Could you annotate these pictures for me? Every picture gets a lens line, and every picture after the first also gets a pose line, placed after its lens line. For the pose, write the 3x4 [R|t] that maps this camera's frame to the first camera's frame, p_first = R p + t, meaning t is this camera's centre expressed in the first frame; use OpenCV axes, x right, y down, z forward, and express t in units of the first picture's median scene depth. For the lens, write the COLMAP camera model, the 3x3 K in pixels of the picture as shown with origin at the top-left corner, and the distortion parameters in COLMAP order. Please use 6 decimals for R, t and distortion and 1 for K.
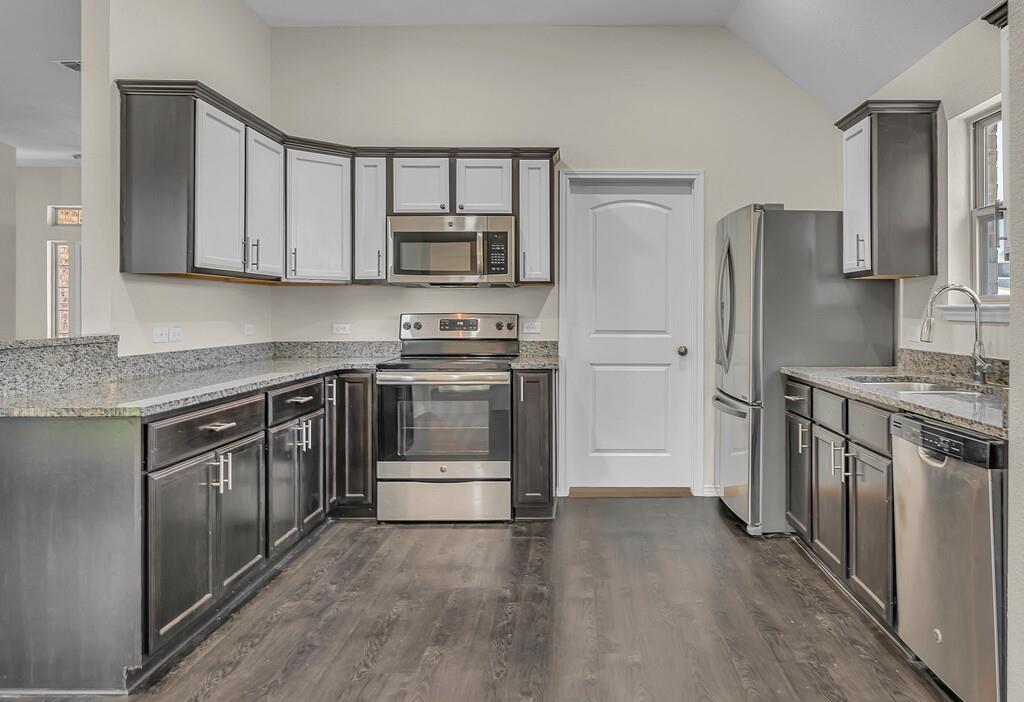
lens RADIAL K [[745.2, 0, 609.3], [0, 745.2, 311.5], [0, 0, 1]] dist [-0.003783, -0.011673]
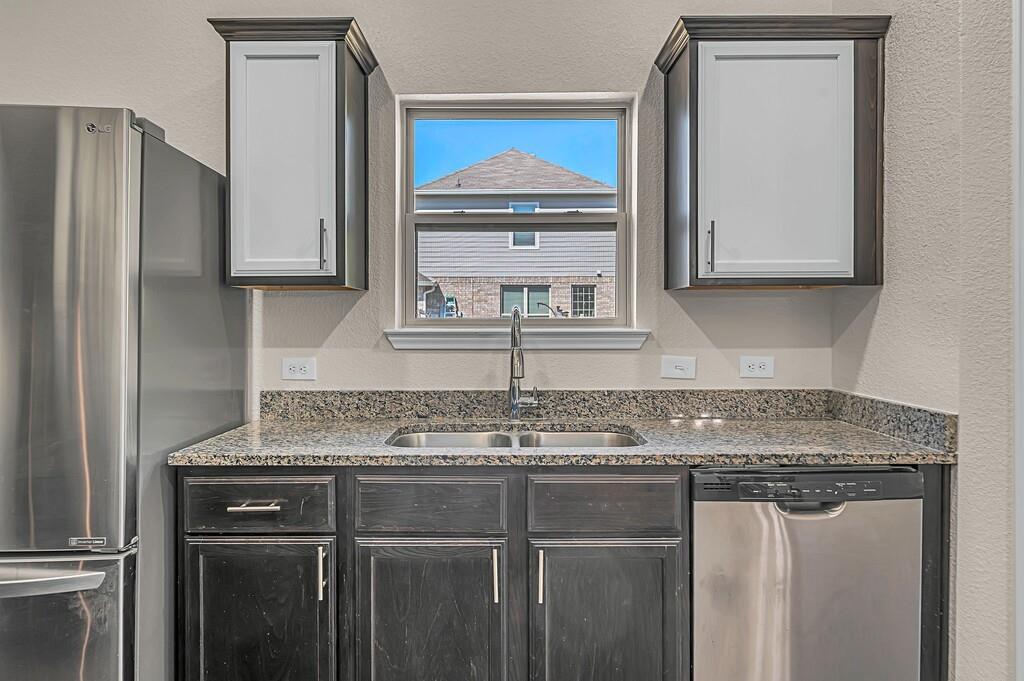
lens RADIAL K [[636.9, 0, 504.8], [0, 636.9, 324.0], [0, 0, 1]] dist [0.009743, 0.000624]
pose [[0.046492, -0.001176, 0.998918, -0.173757], [0.003898, 0.999992, 0.000995, -0.011937], [-0.998911, 0.003848, 0.046496, 0.700846]]
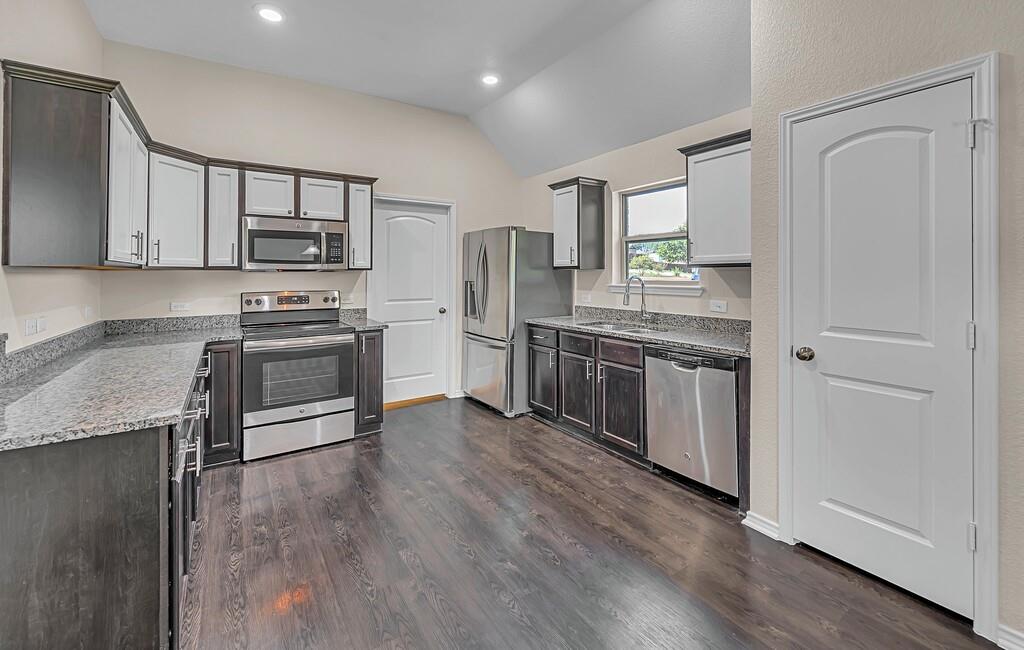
lens RADIAL K [[421.5, 0, 523.7], [0, 421.5, 271.2], [0, 0, 1]] dist [-0.003787, 0.000670]
pose [[0.841135, 0.001640, 0.540823, -0.289894], [0.003060, 0.999965, -0.007791, -0.029101], [-0.540817, 0.008208, 0.841100, 0.148206]]
